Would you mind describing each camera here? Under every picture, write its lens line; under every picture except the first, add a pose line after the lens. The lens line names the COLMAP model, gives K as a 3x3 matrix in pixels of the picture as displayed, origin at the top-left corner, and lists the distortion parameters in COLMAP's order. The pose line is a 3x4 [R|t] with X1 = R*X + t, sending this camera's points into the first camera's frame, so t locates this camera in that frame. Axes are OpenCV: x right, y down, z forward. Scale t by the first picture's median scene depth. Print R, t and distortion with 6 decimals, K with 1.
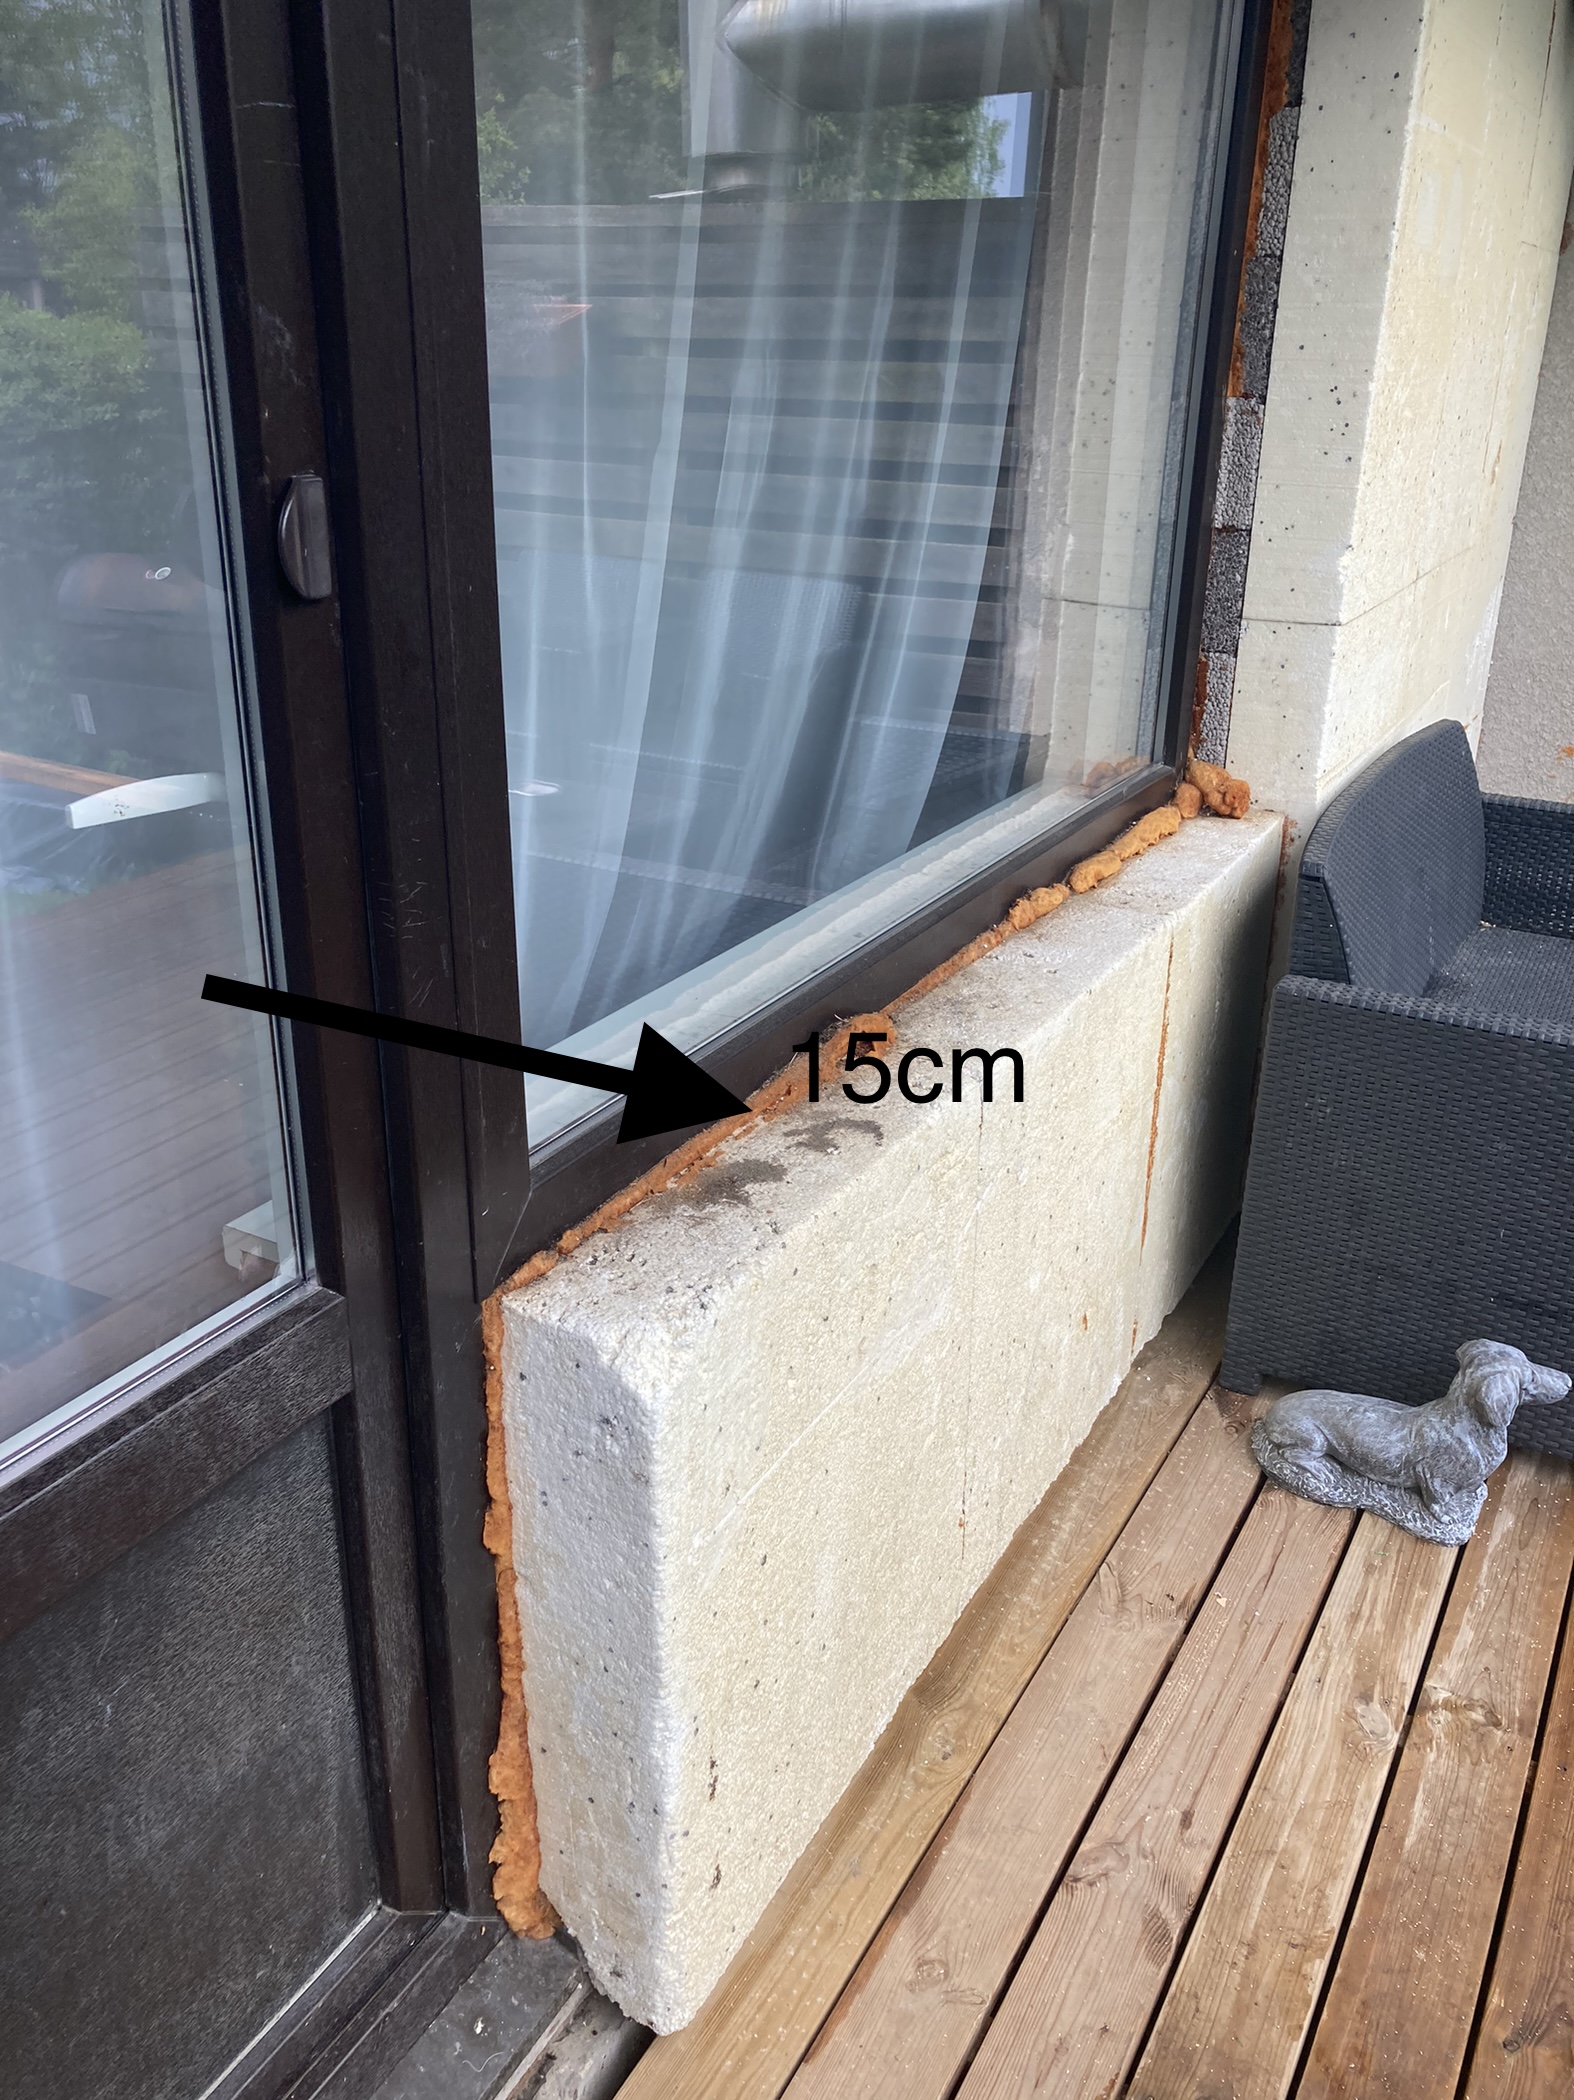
lens RADIAL K [[1729.2, 0, 787.9], [0, 1729.2, 1048.6], [0, 0, 1]] dist [0.048203, -0.014759]
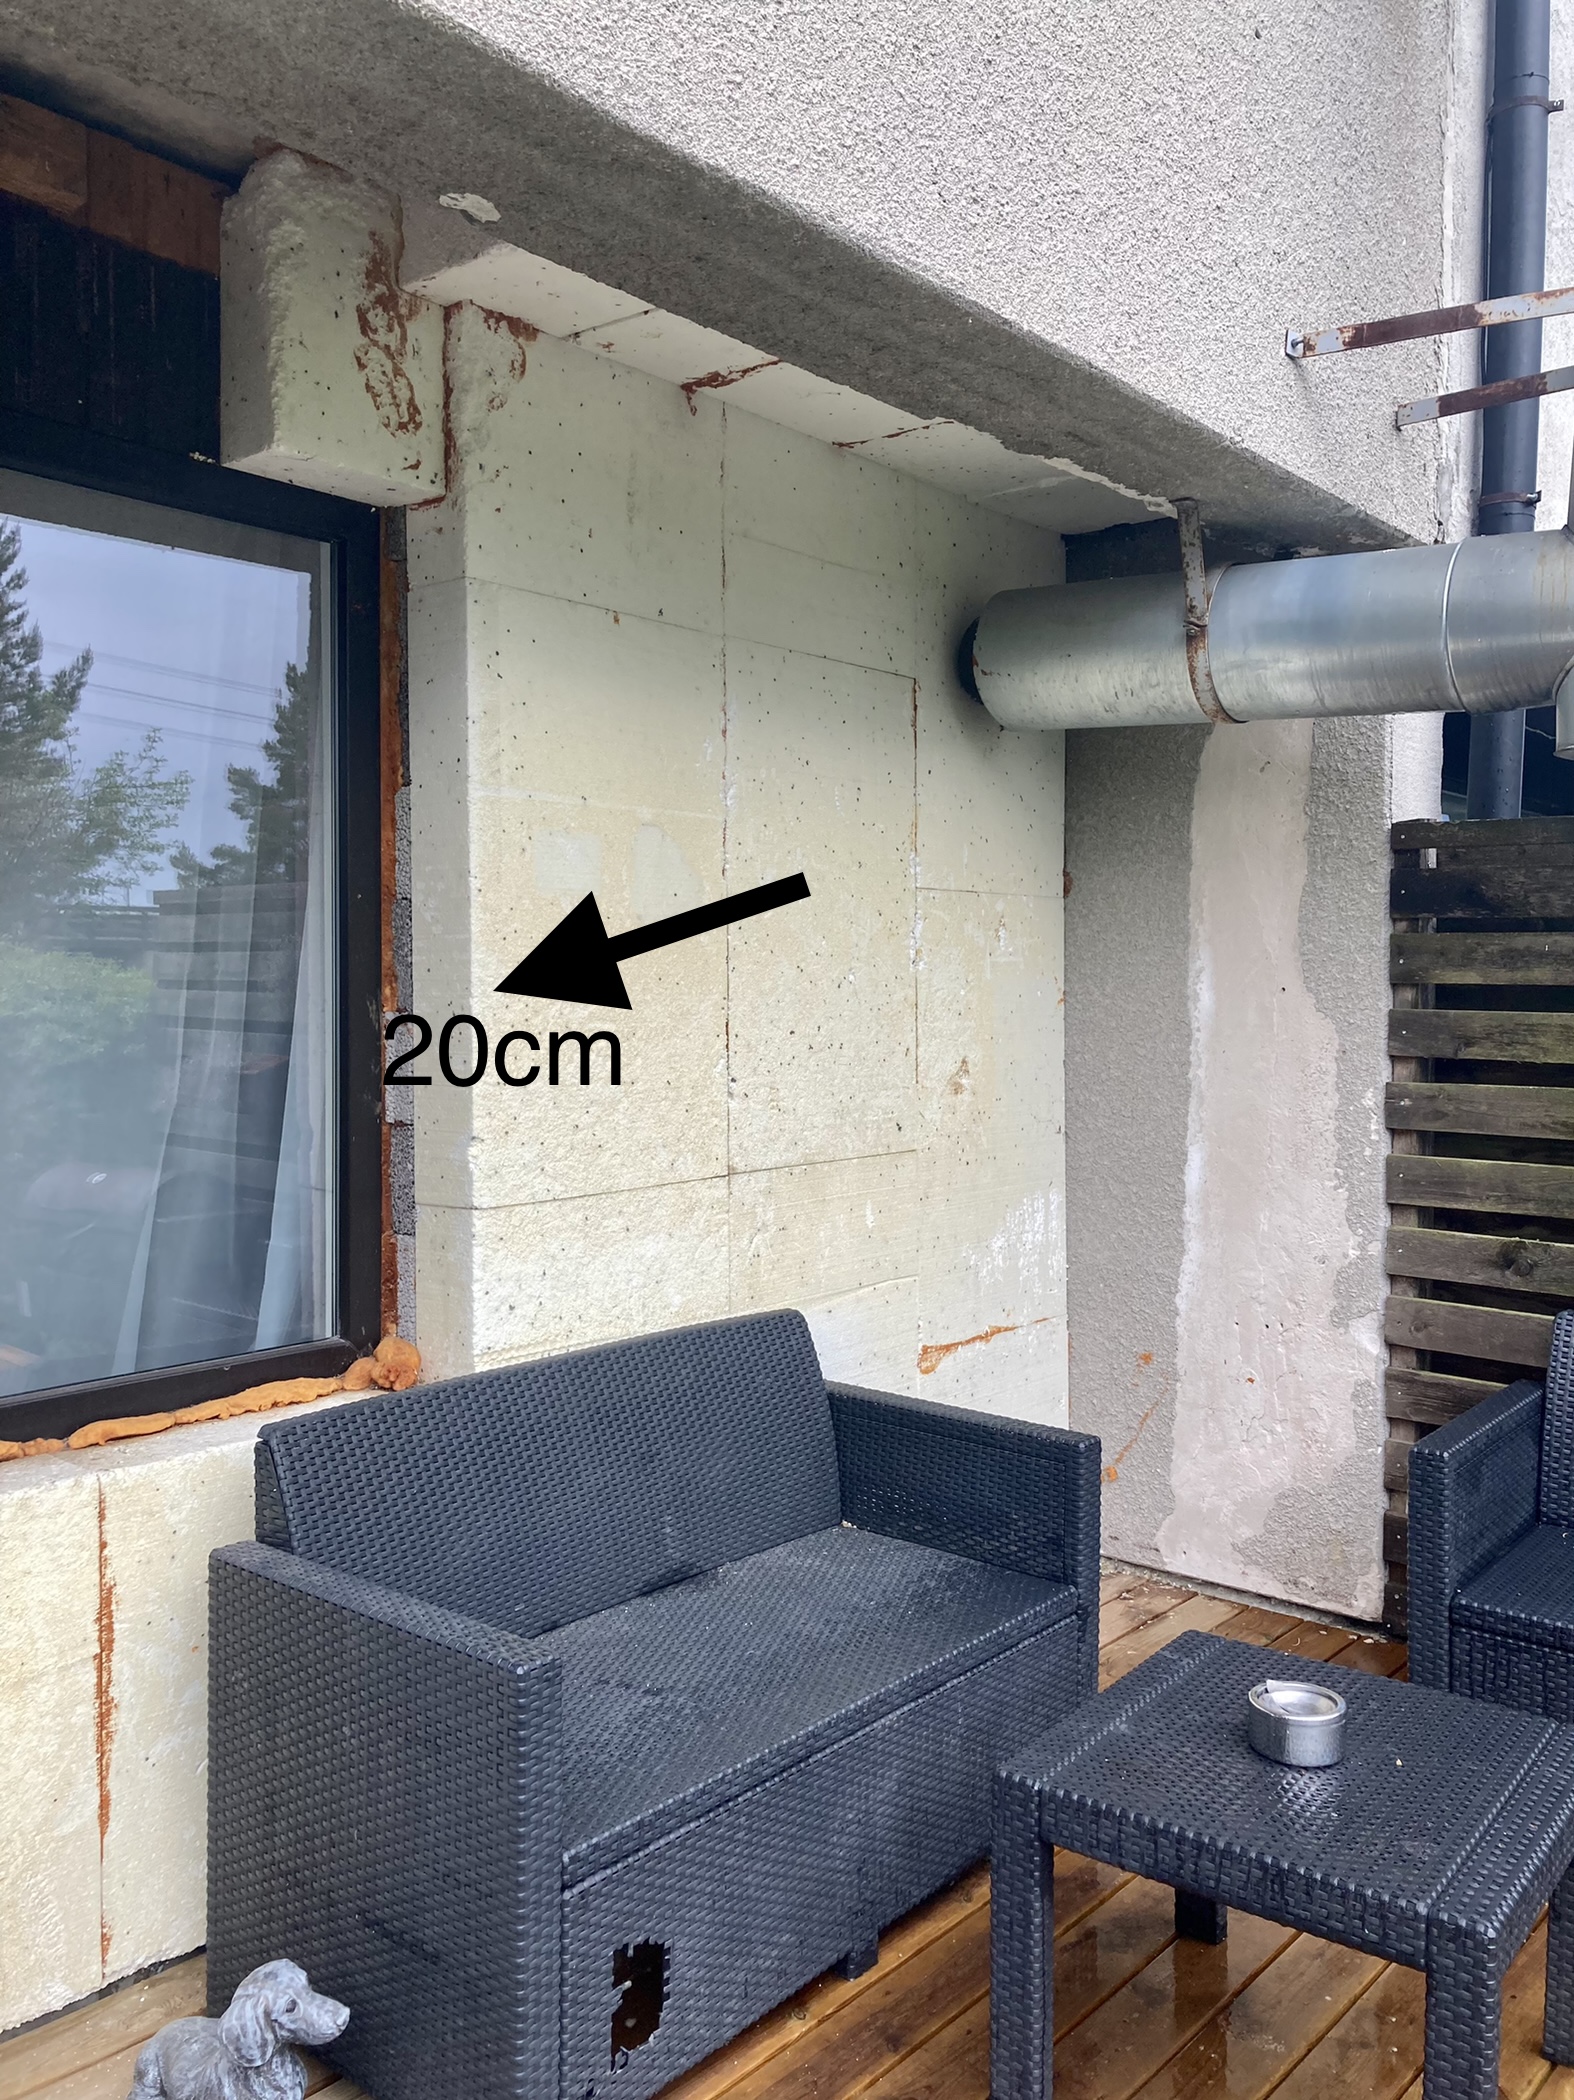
lens RADIAL K [[1729.2, 0, 785.6], [0, 1729.2, 1044.3], [0, 0, 1]] dist [0.048203, -0.014759]
pose [[0.978837, -0.008158, -0.204476, 0.715565], [-0.063368, 0.938010, -0.340766, 0.011036], [0.194581, 0.346512, 0.917642, 0.029542]]
